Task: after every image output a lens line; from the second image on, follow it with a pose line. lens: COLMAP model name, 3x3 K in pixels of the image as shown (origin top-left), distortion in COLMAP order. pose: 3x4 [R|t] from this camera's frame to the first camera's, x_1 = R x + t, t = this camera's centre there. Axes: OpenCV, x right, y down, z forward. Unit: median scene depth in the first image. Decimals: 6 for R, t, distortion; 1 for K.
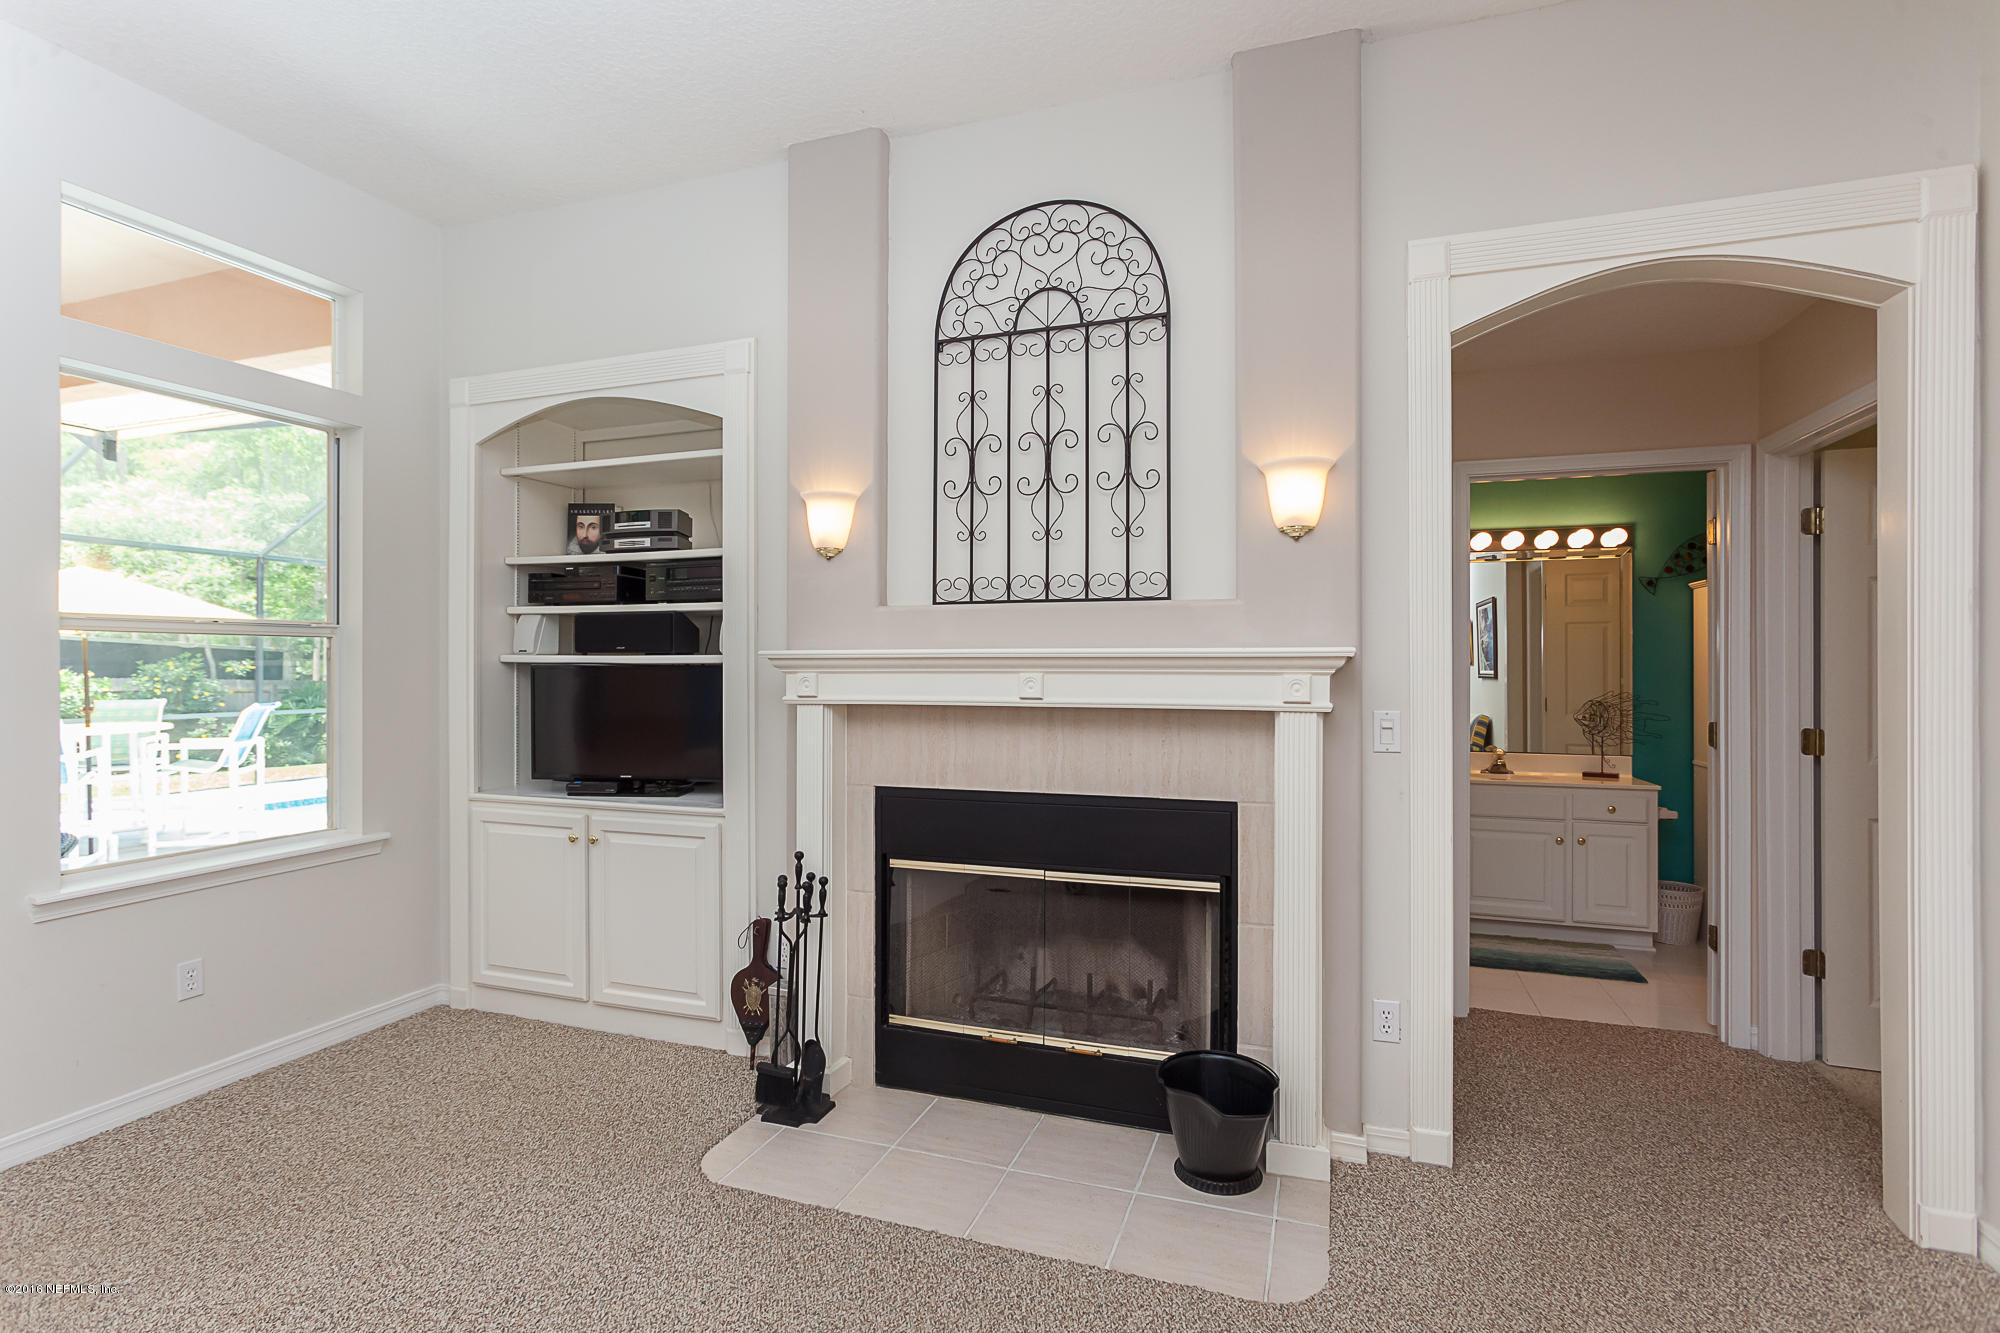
lens RADIAL K [[964.4, 0, 980.9], [0, 964.4, 653.1], [0, 0, 1]] dist [-0.002523, 0.001256]
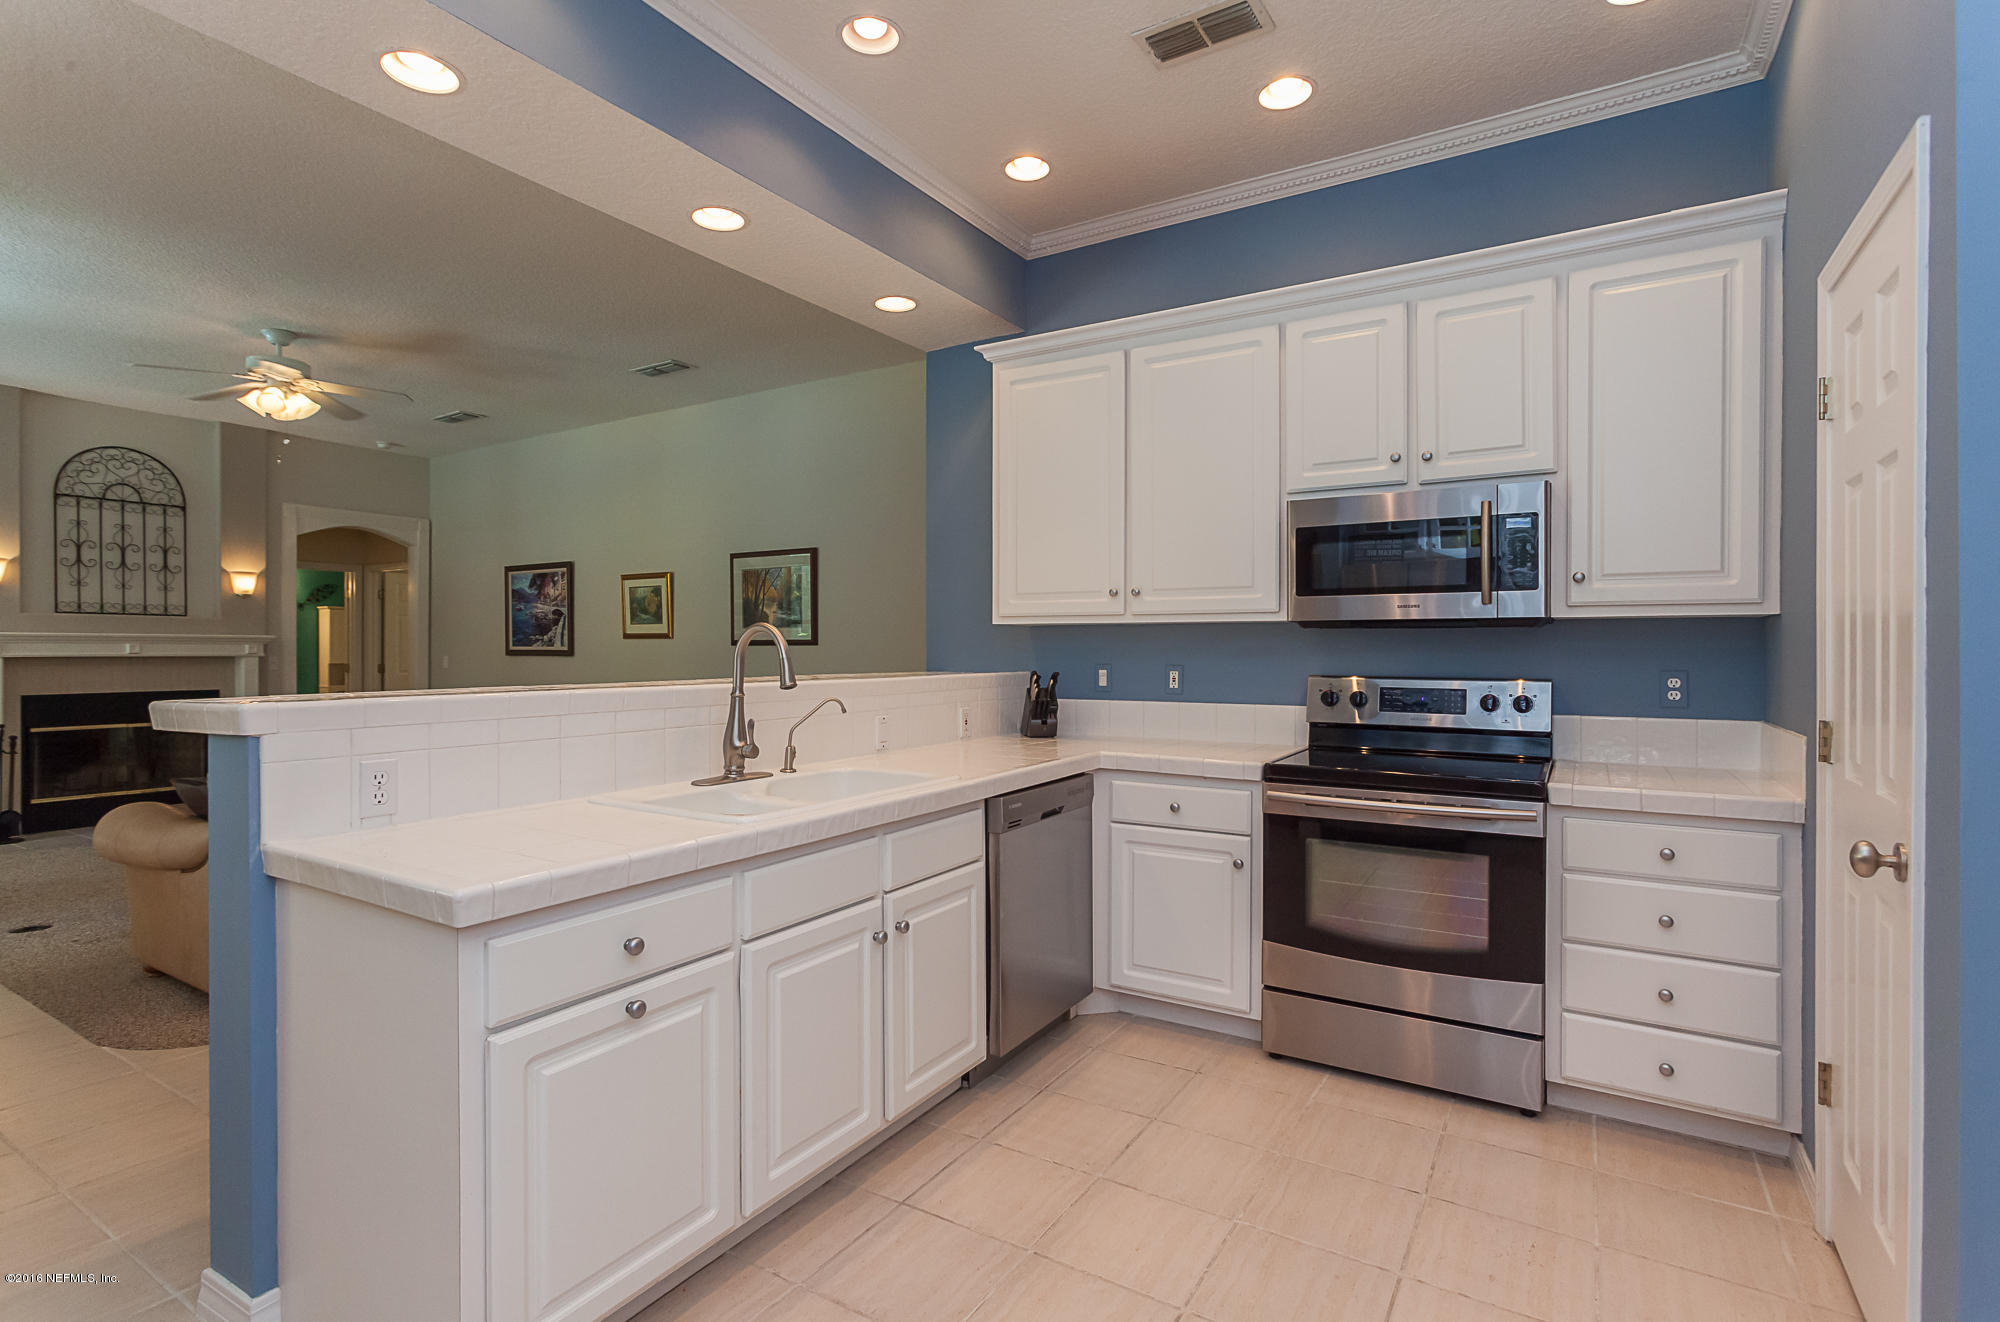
lens RADIAL K [[944.8, 0, 1012.1], [0, 944.8, 656.1], [0, 0, 1]] dist [-0.002121, 0.003295]
pose [[0.178758, -0.007209, 0.983867, -1.802972], [-0.015104, 0.999835, 0.010070, -0.005557], [-0.983777, -0.016660, 0.178619, -1.564595]]
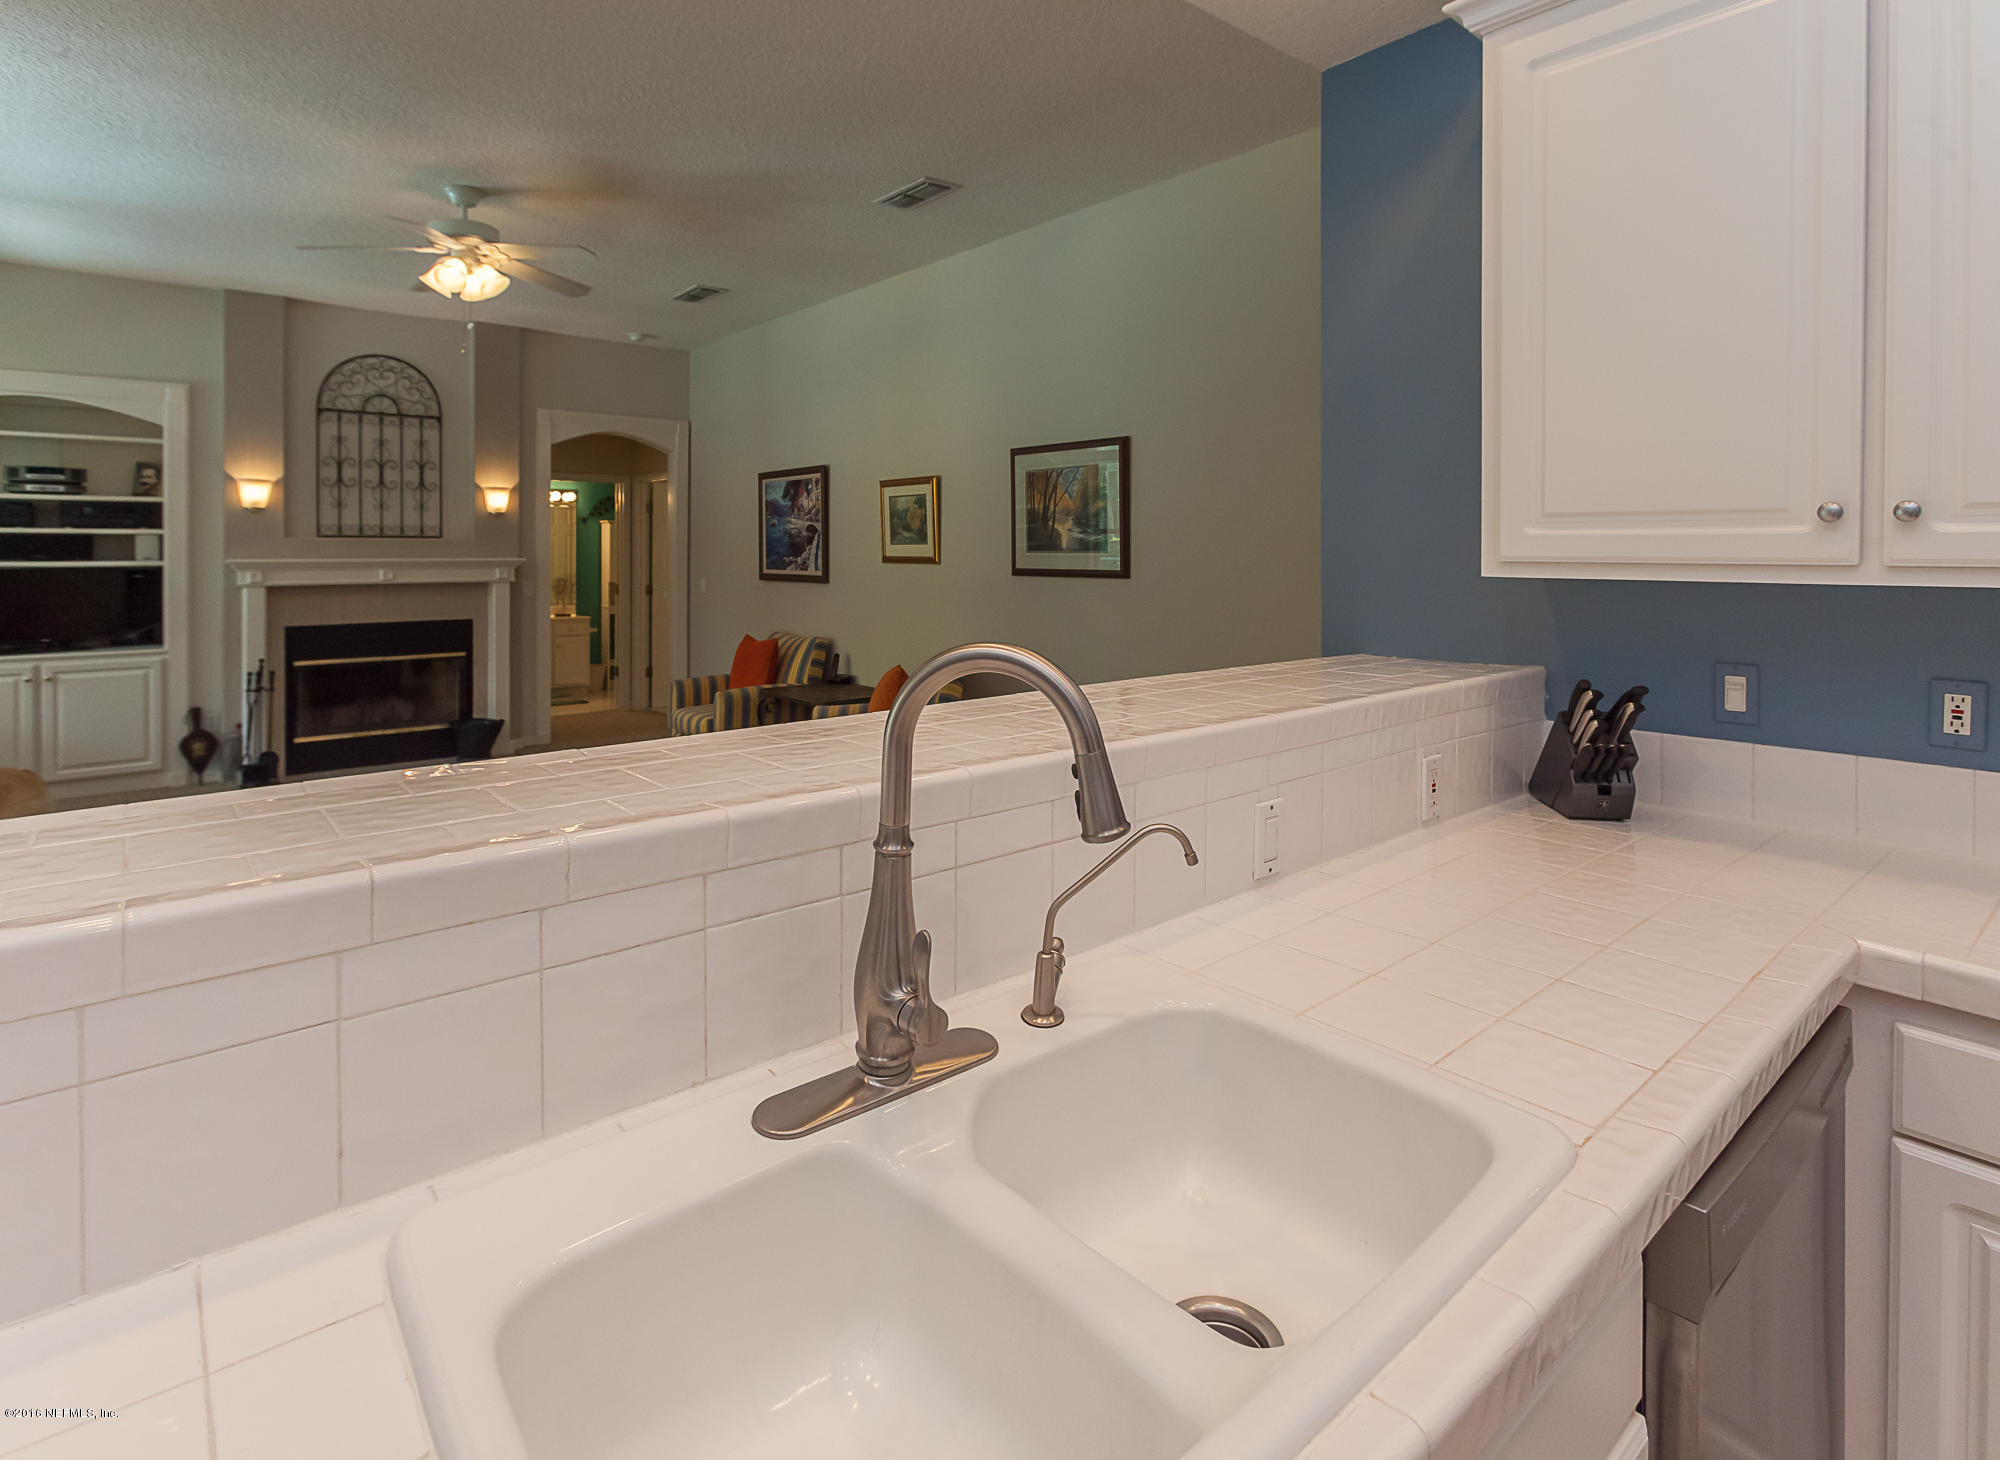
lens RADIAL K [[1029.7, 0, 1012.8], [0, 1029.7, 555.1], [0, 0, 1]] dist [-0.021344, 0.004953]
pose [[0.476861, -0.005248, 0.878963, -1.258859], [-0.012053, 0.999849, 0.012509, -0.056844], [-0.878896, -0.016559, 0.476725, -1.348970]]
